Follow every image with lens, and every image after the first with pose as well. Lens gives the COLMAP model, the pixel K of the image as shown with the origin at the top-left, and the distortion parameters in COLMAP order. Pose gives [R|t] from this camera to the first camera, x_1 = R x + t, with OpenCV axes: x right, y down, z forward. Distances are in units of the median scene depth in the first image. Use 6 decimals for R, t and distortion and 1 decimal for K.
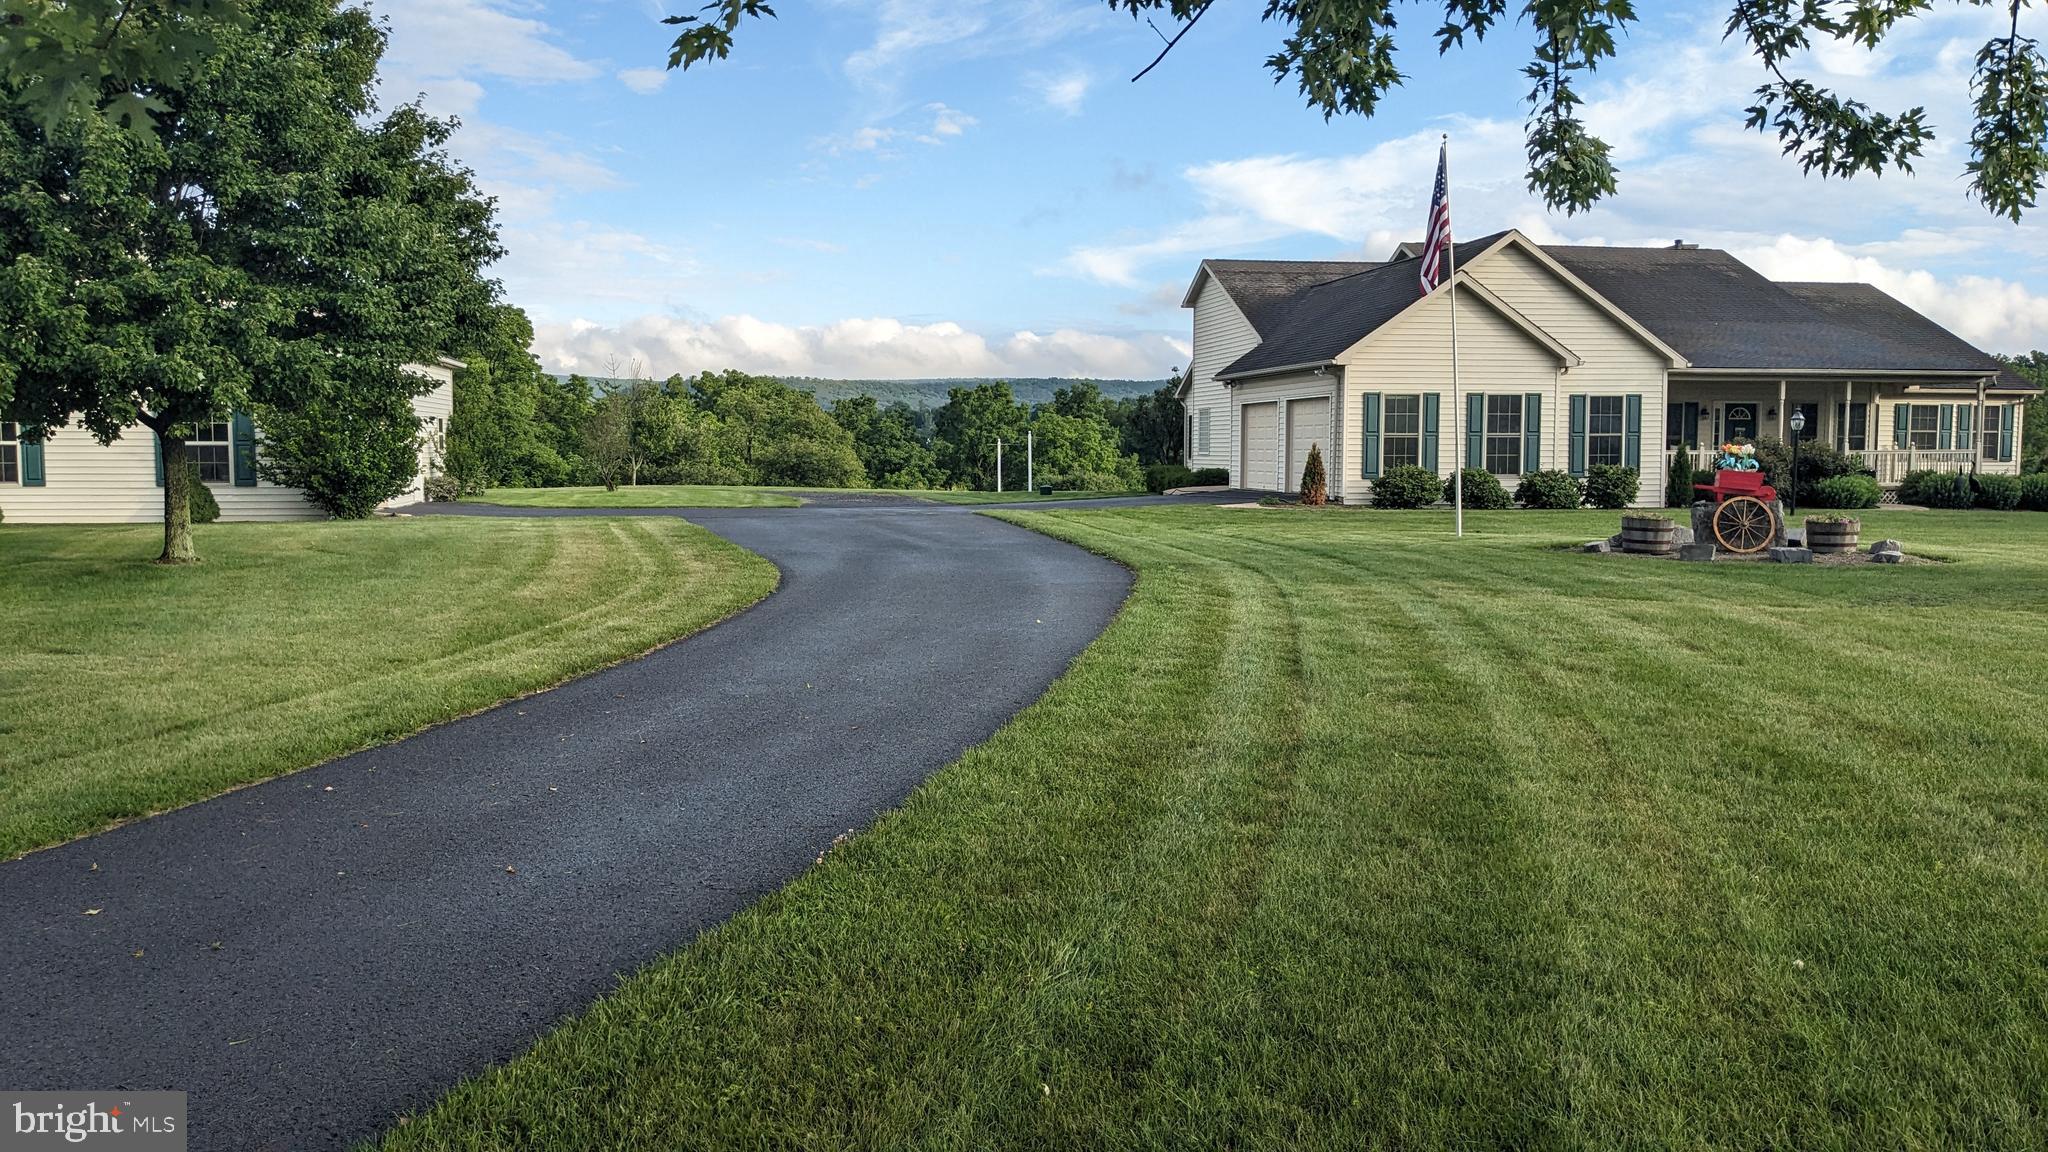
lens RADIAL K [[1521.7, 0, 1007.3], [0, 1521.7, 573.3], [0, 0, 1]] dist [0.000171, -0.031976]
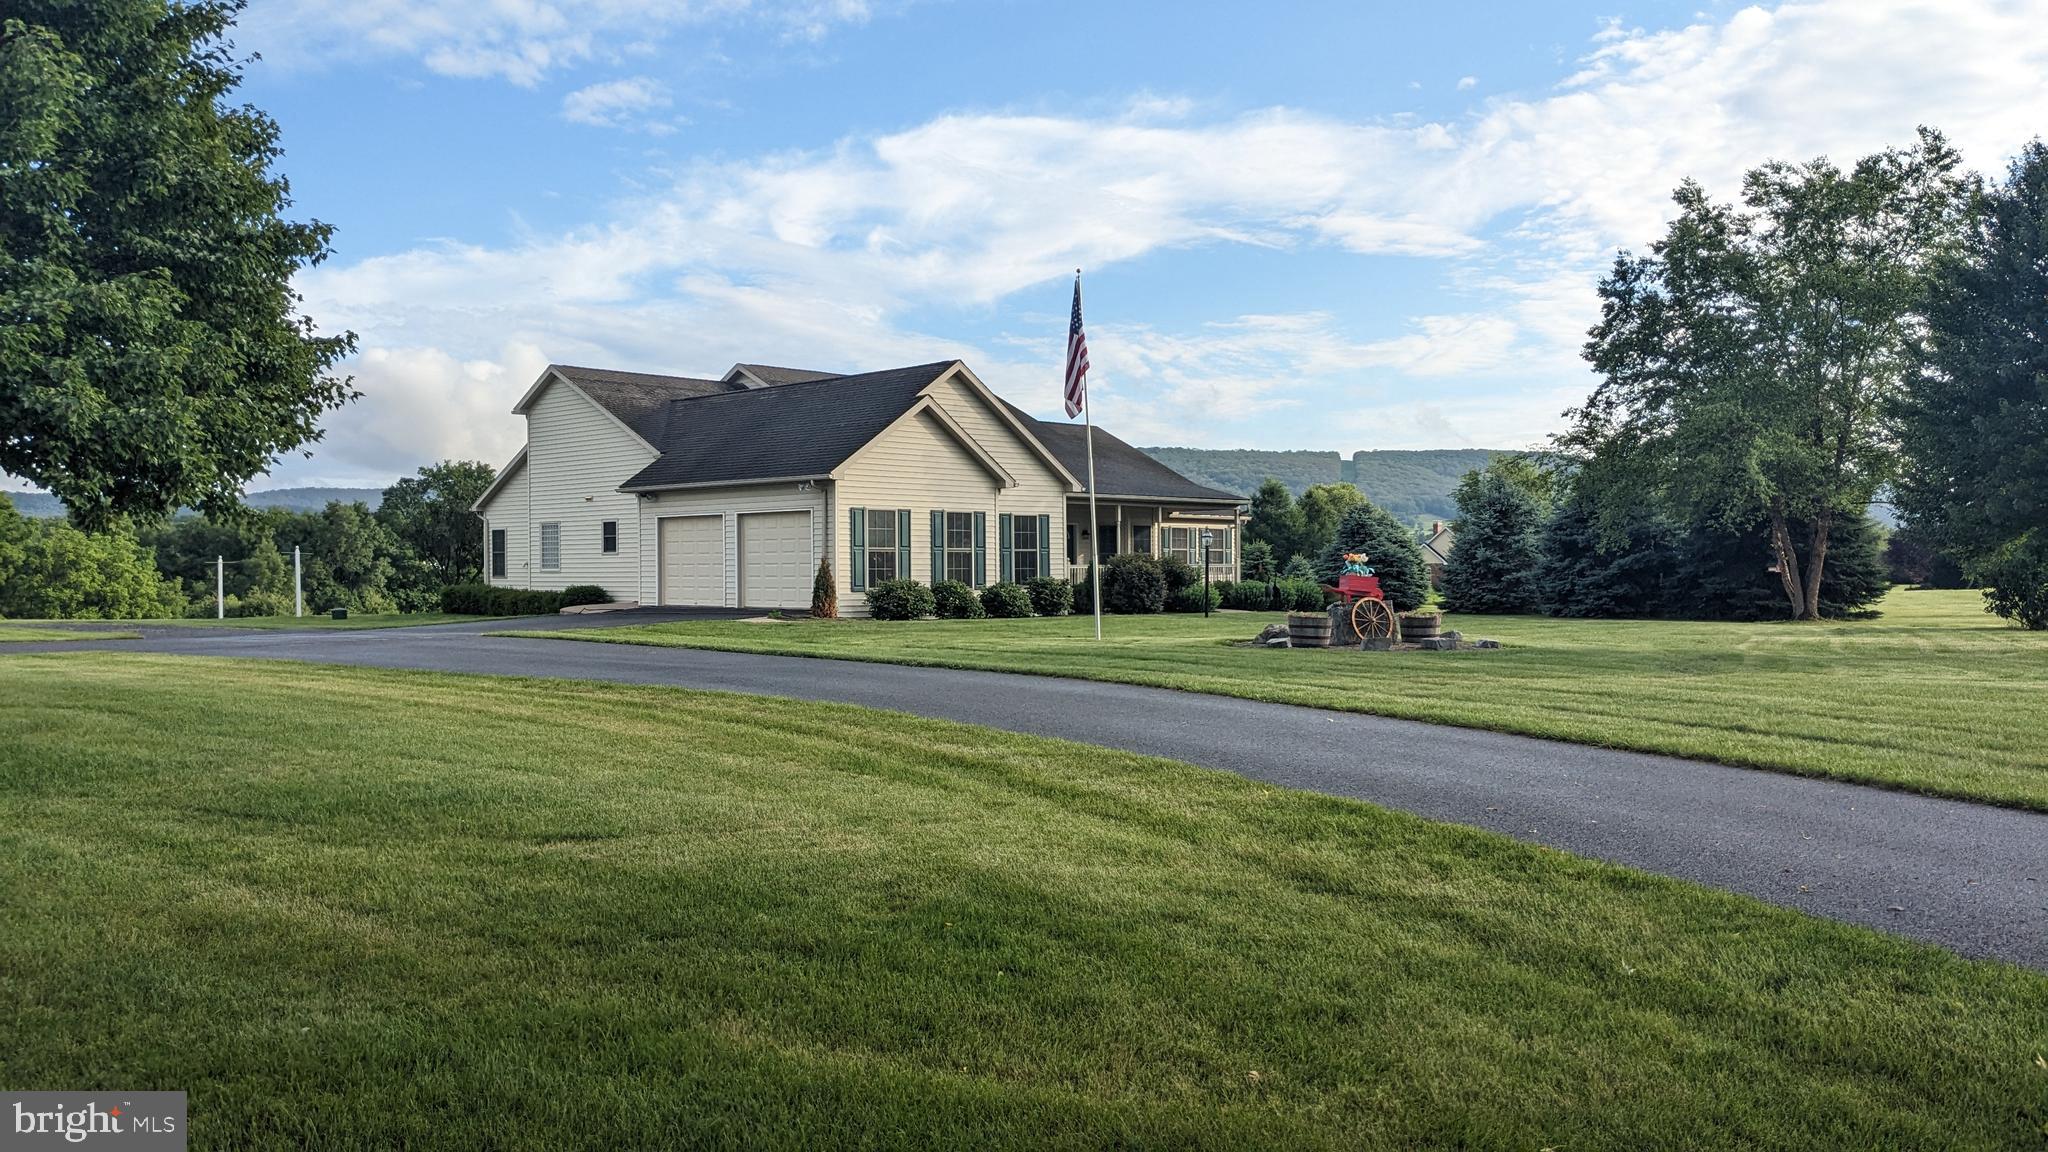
lens RADIAL K [[1521.7, 0, 1007.3], [0, 1521.7, 573.3], [0, 0, 1]] dist [0.000171, -0.031976]
pose [[0.806757, -0.004044, 0.590869, -0.275819], [0.051602, 0.996638, -0.063634, -0.004656], [-0.588626, 0.081827, 0.804254, 0.120654]]
